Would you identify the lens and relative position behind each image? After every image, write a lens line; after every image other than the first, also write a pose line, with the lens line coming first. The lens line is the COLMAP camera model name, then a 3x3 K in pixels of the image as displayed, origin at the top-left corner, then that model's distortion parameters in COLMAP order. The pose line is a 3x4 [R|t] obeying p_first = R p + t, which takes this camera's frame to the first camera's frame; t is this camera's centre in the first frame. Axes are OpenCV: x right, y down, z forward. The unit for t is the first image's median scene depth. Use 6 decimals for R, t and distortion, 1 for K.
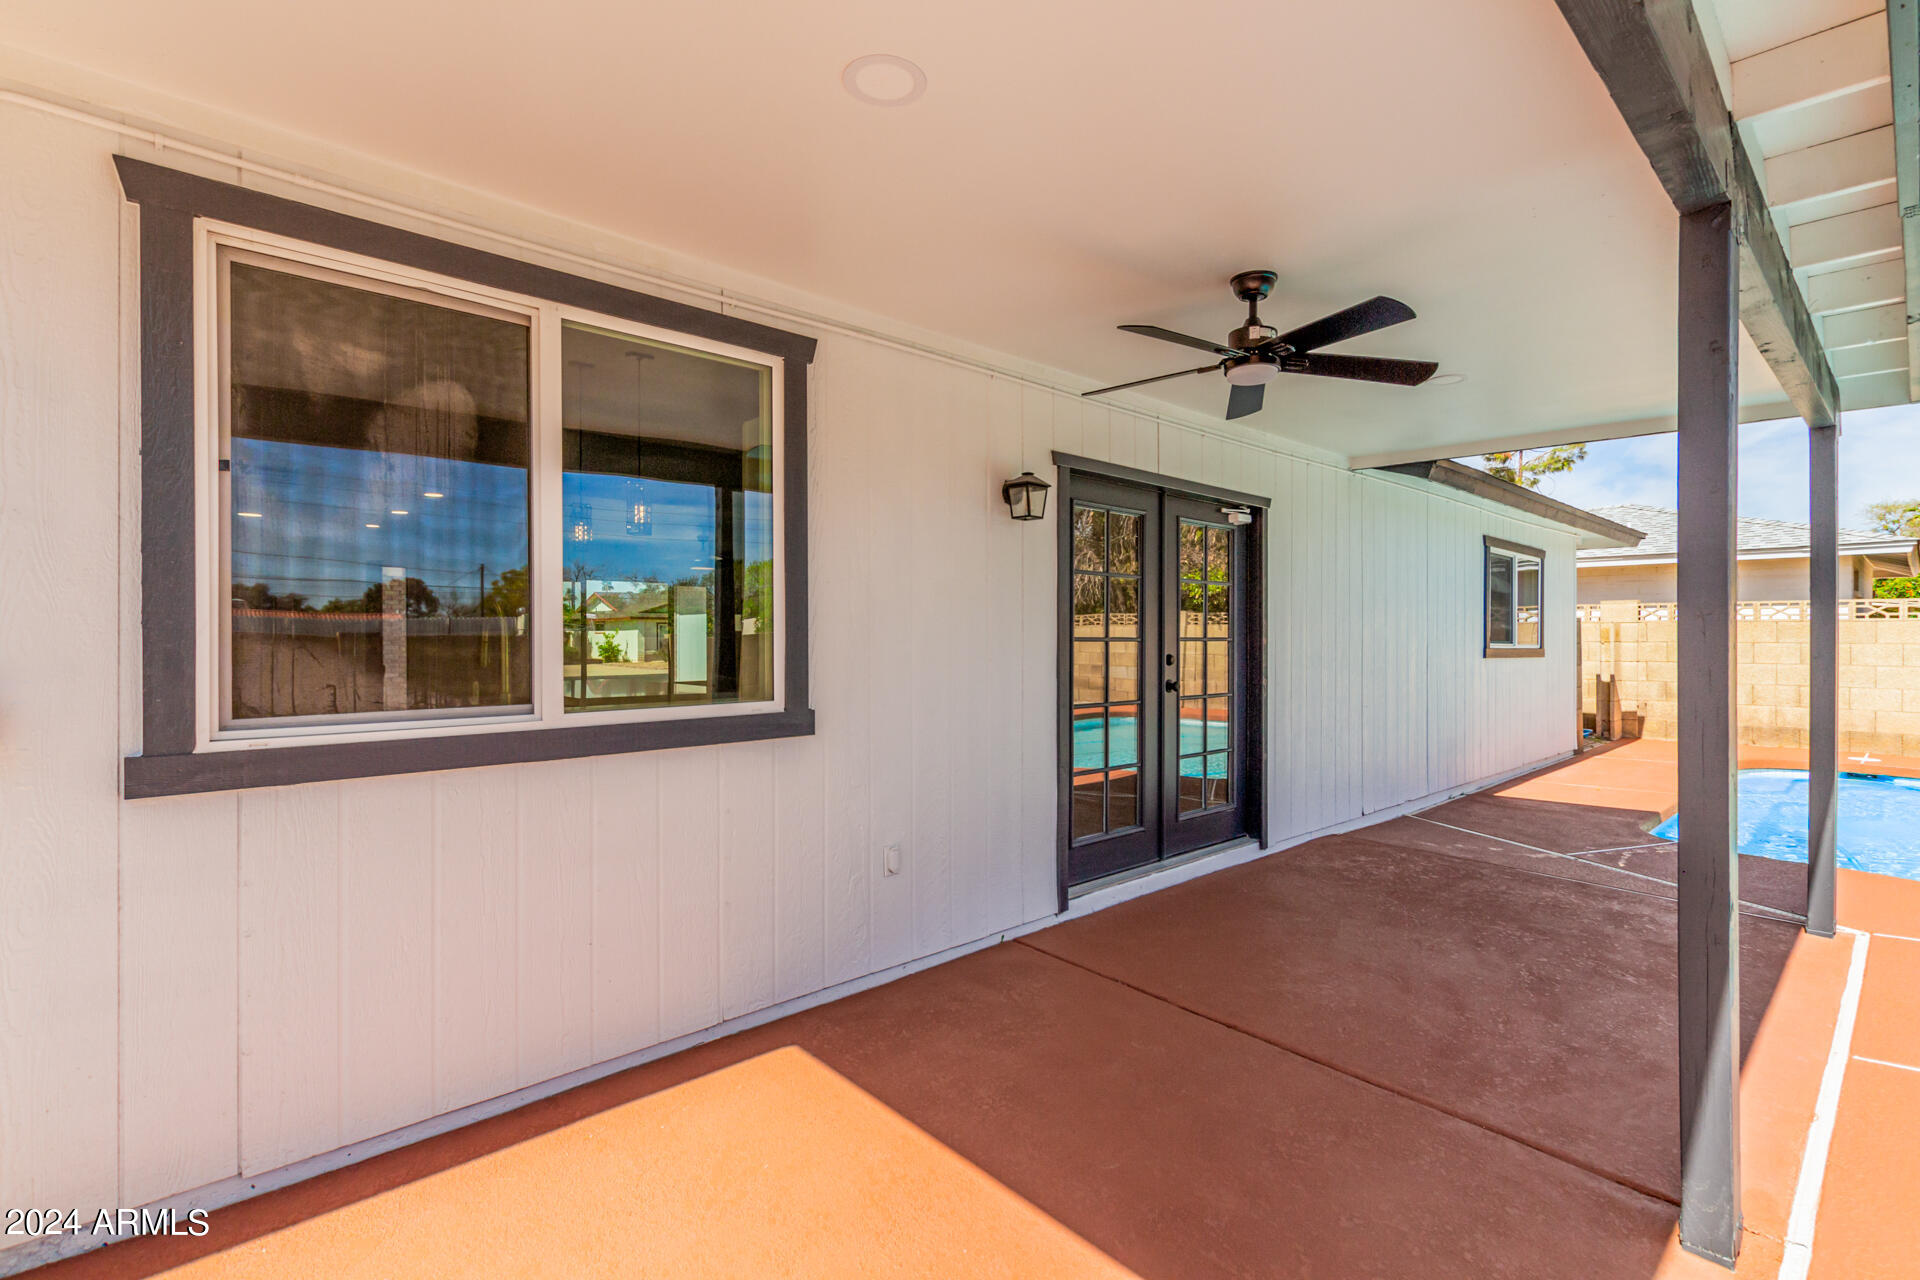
lens RADIAL K [[882.1, 0, 966.3], [0, 882.1, 638.4], [0, 0, 1]] dist [0.002617, -0.000387]
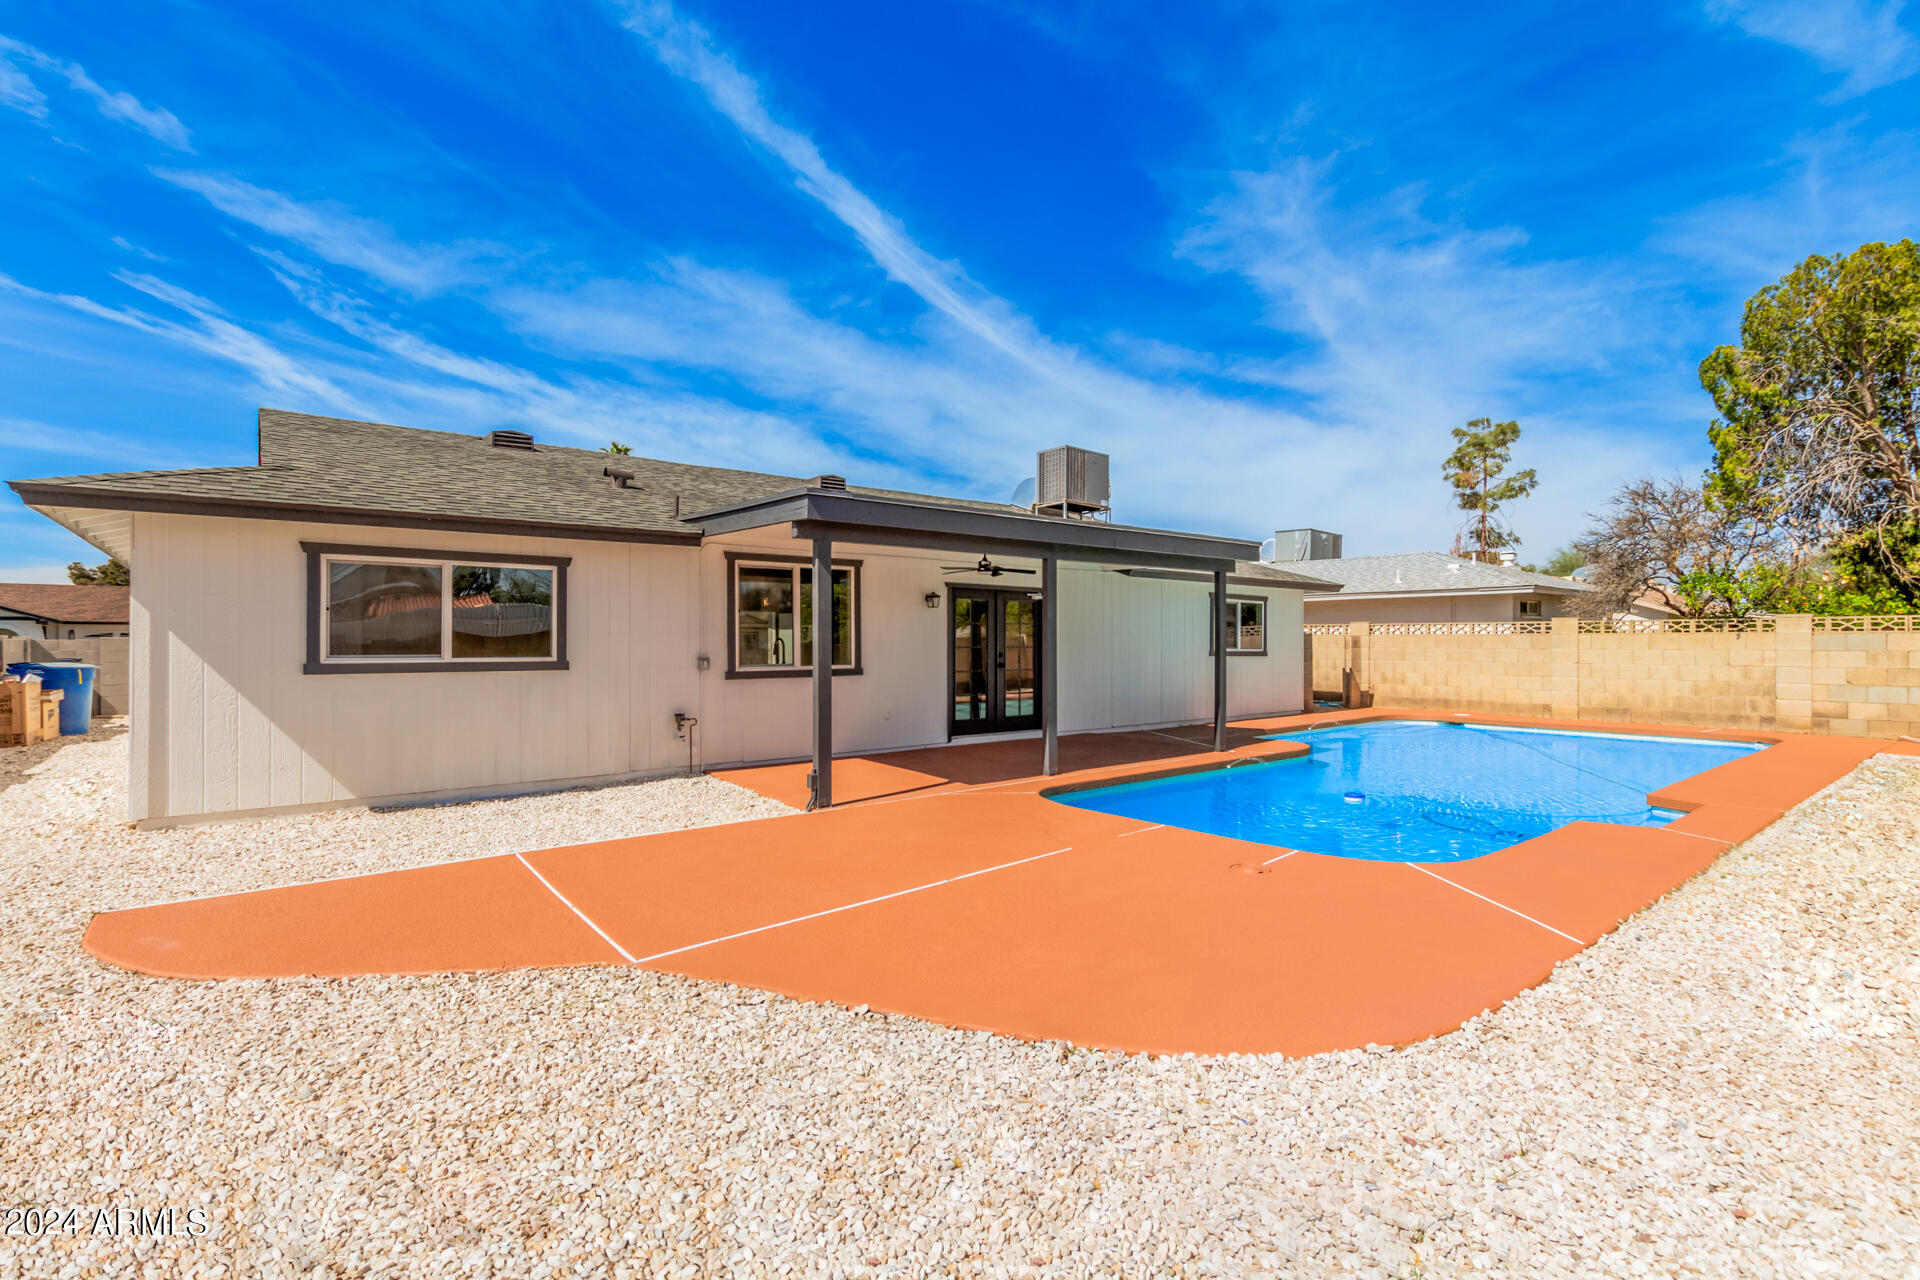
lens RADIAL K [[882.1, 0, 966.3], [0, 882.1, 638.4], [0, 0, 1]] dist [0.002617, -0.000387]
pose [[0.998315, -0.002481, -0.057969, 0.343893], [0.002027, 0.999967, -0.007889, -0.006310], [0.057986, 0.007758, 0.998287, -1.924993]]
